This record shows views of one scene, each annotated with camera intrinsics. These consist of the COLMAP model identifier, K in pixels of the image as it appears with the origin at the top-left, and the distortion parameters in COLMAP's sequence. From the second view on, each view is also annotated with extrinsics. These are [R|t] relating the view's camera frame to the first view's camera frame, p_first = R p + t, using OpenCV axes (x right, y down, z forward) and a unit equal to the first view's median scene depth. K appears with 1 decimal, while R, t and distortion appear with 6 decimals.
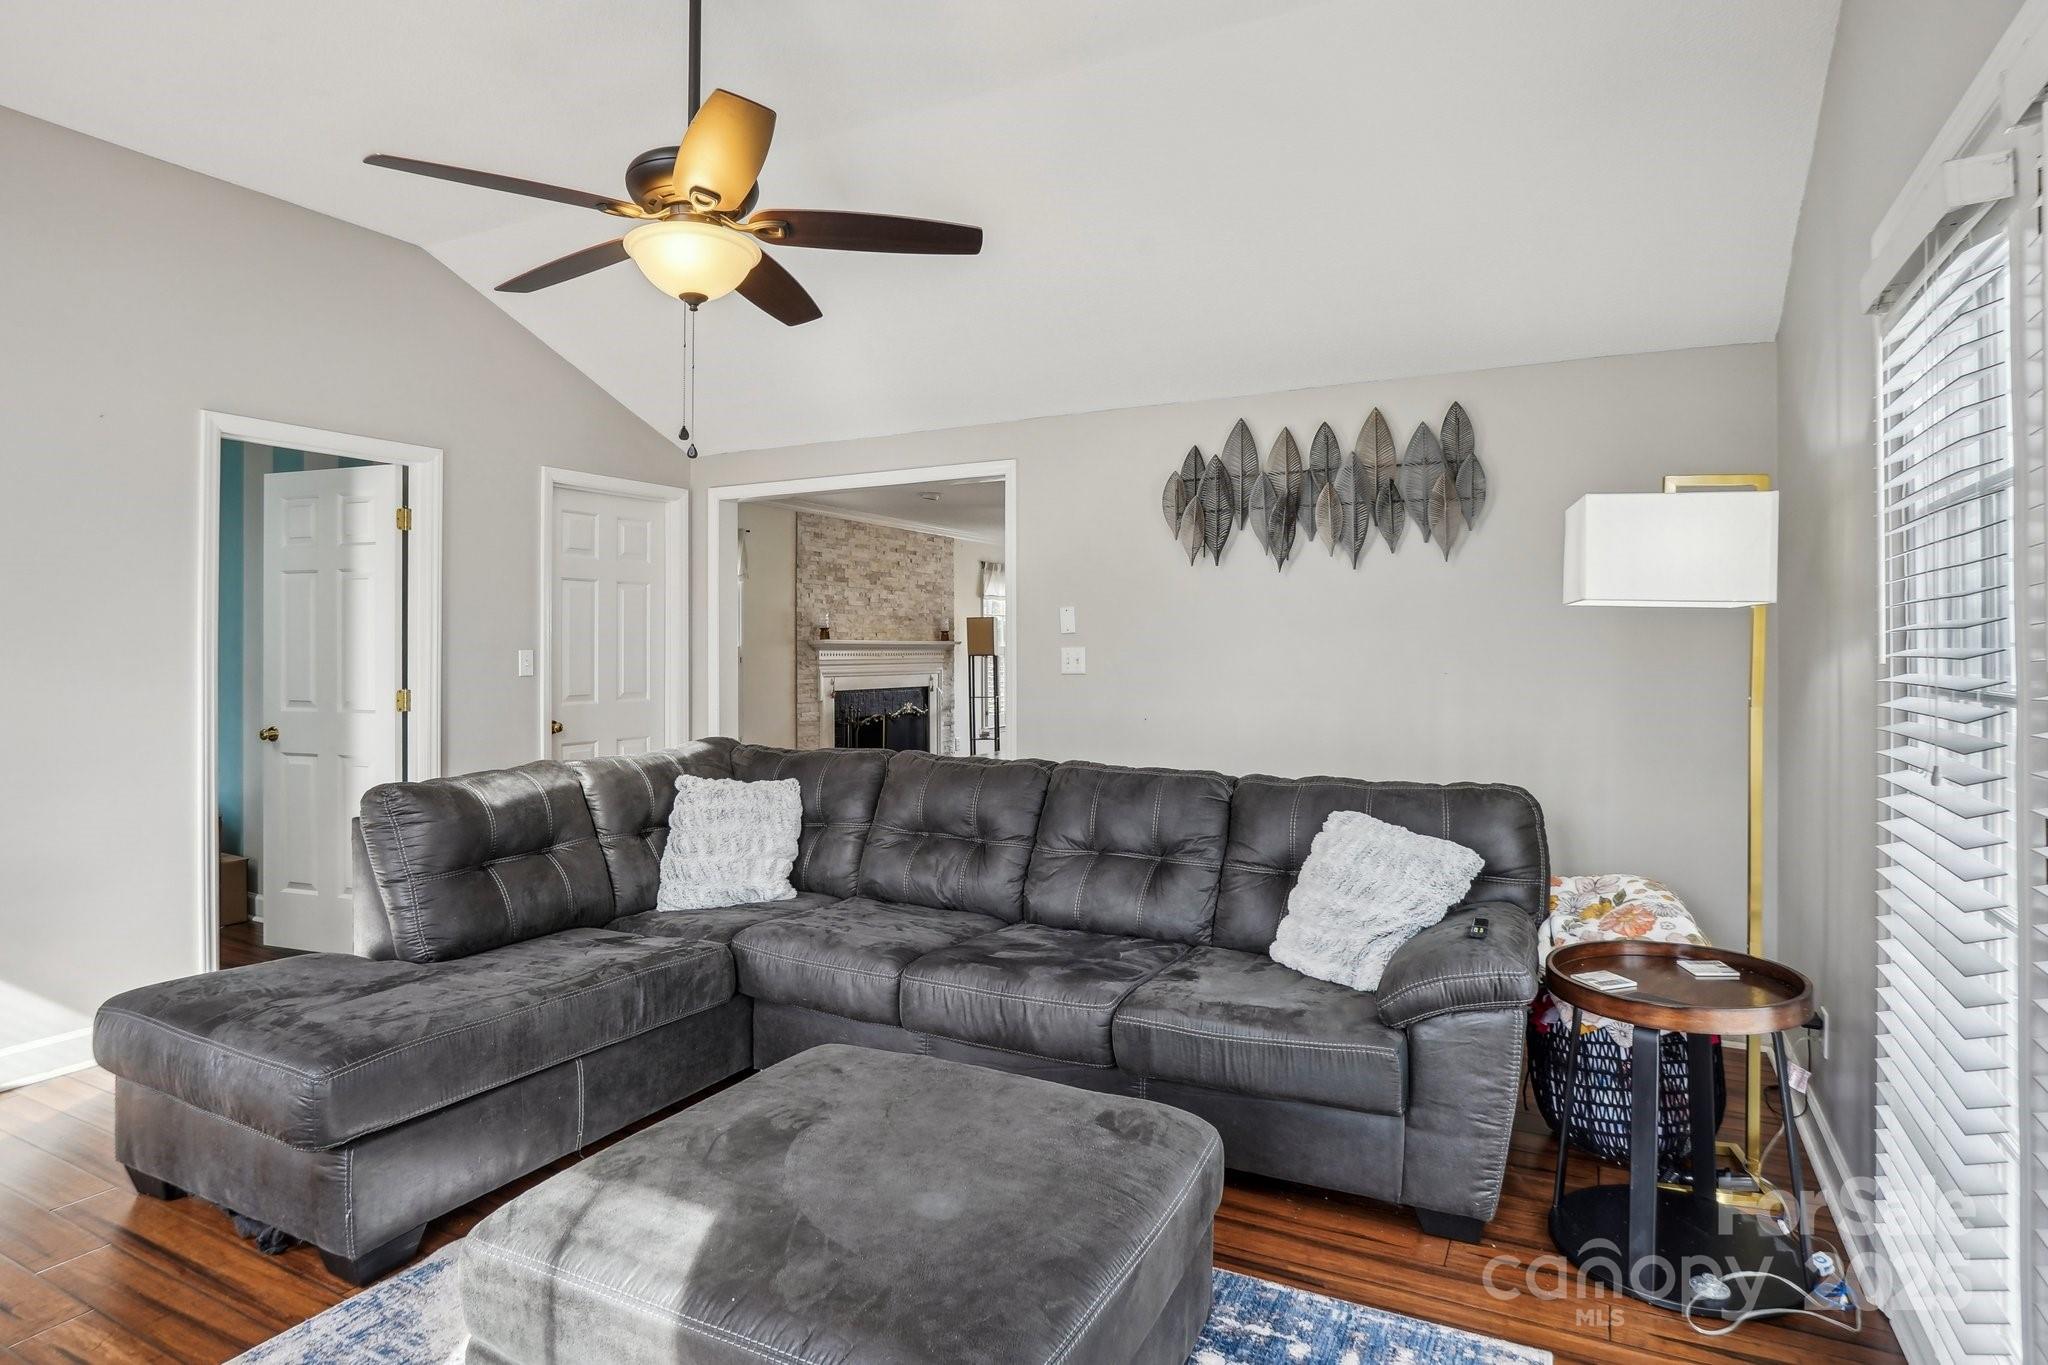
lens RADIAL K [[1096.2, 0, 1032.6], [0, 1096.2, 672.3], [0, 0, 1]] dist [-0.050499, 0.023359]
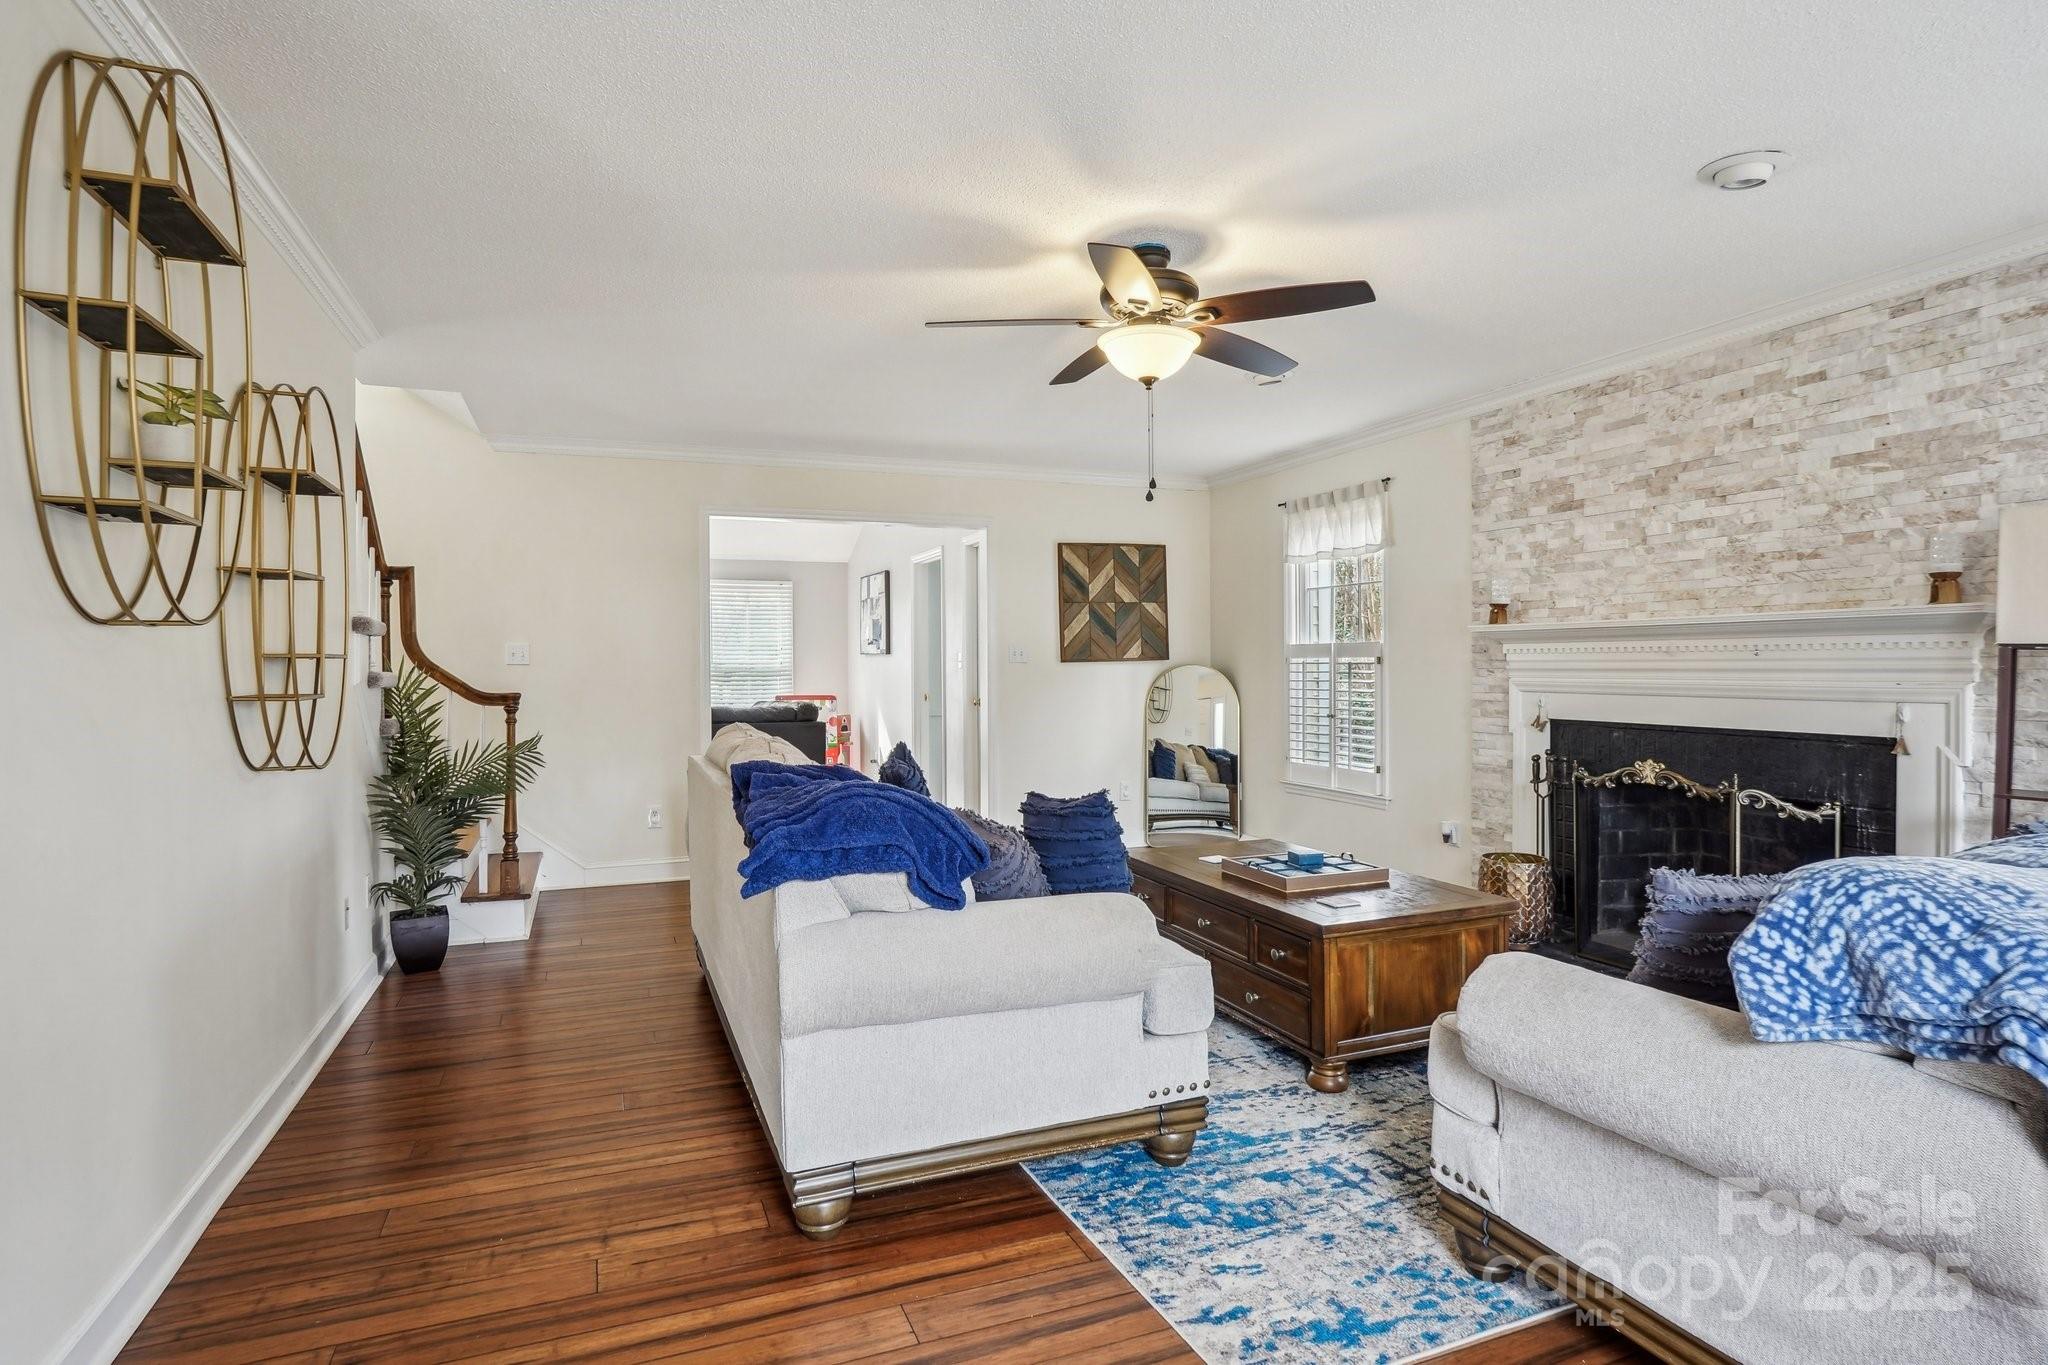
lens RADIAL K [[1096.2, 0, 1032.6], [0, 1096.2, 672.3], [0, 0, 1]] dist [-0.050499, 0.023359]
pose [[-0.650201, 0.004758, -0.759748, 0.357879], [-0.013917, 0.999738, 0.018171, -0.010985], [0.759635, 0.022388, -0.649964, 1.071216]]
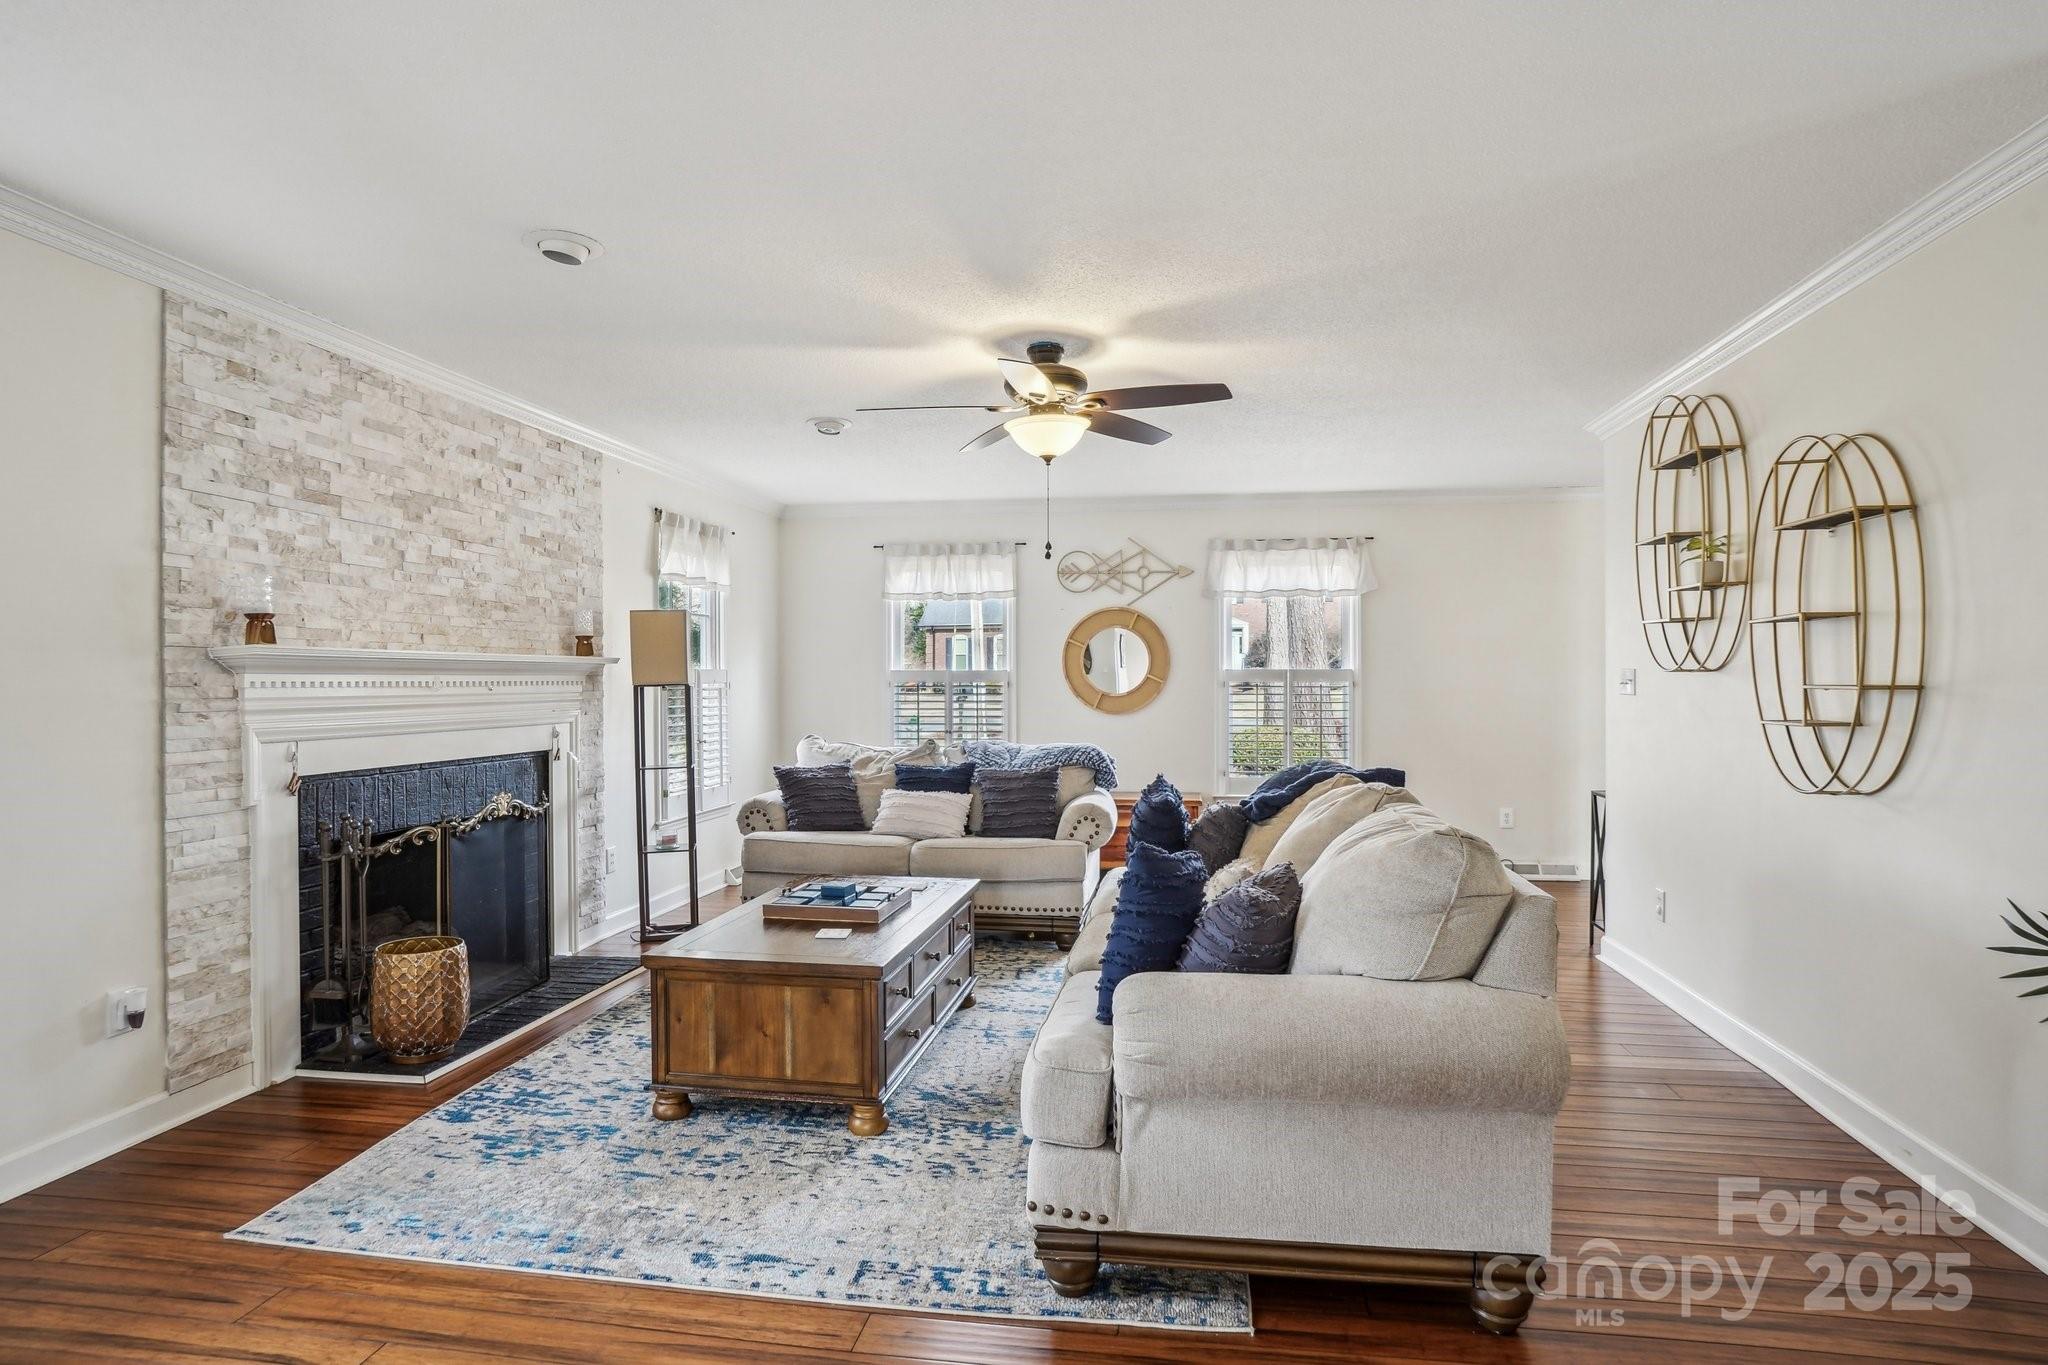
lens RADIAL K [[1096.2, 0, 1032.6], [0, 1096.2, 672.3], [0, 0, 1]] dist [-0.050499, 0.023359]
pose [[0.945068, -0.004514, 0.326844, -0.053215], [0.013734, 0.999570, -0.025905, -0.006413], [-0.326587, 0.028971, 0.944723, 0.509245]]
